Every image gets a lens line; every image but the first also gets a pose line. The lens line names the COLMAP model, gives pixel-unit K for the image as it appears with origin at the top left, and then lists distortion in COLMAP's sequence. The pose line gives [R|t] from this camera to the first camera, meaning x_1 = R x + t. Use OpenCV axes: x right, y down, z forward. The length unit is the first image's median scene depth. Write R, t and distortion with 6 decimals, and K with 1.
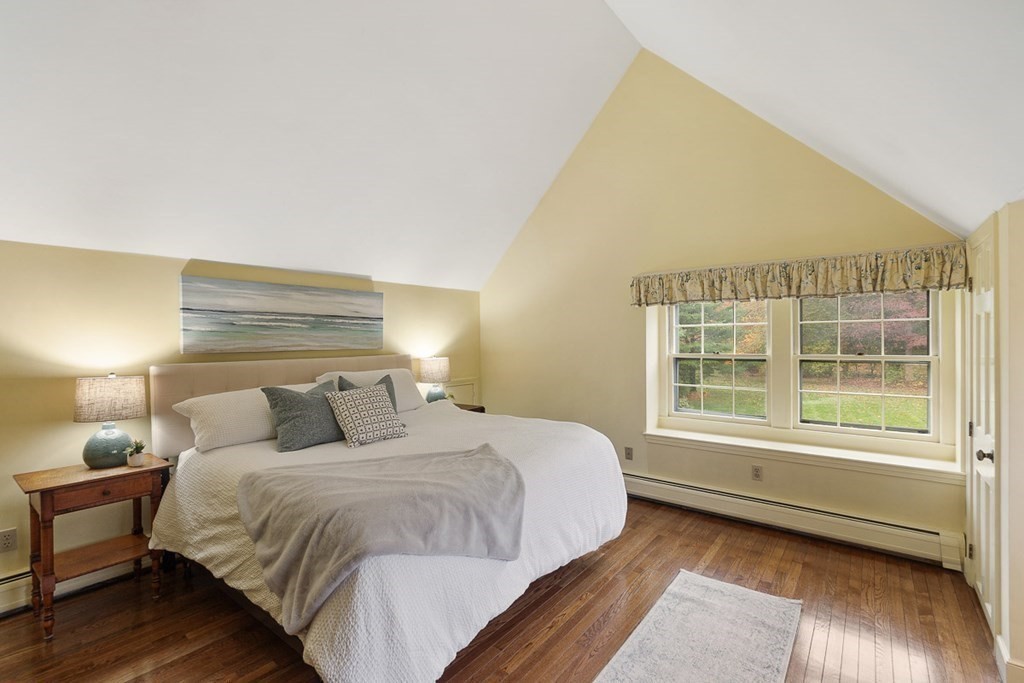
lens RADIAL K [[446.2, 0, 512.0], [0, 446.2, 341.3], [0, 0, 1]] dist [-0.001868, -0.000098]
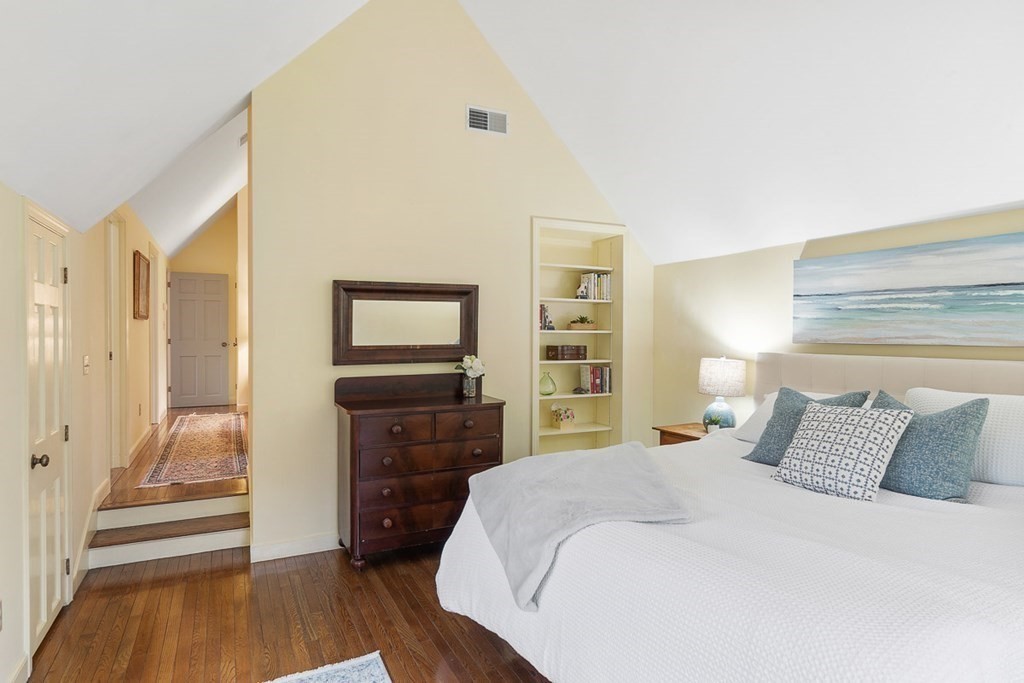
lens RADIAL K [[581.0, 0, 512.3], [0, 581.0, 338.8], [0, 0, 1]] dist [-0.001997, -0.000291]
pose [[-0.416044, 0.015013, -0.909221, 0.577995], [-0.004201, 0.999821, 0.018432, -0.000992], [0.909335, 0.011488, -0.415906, 0.864619]]
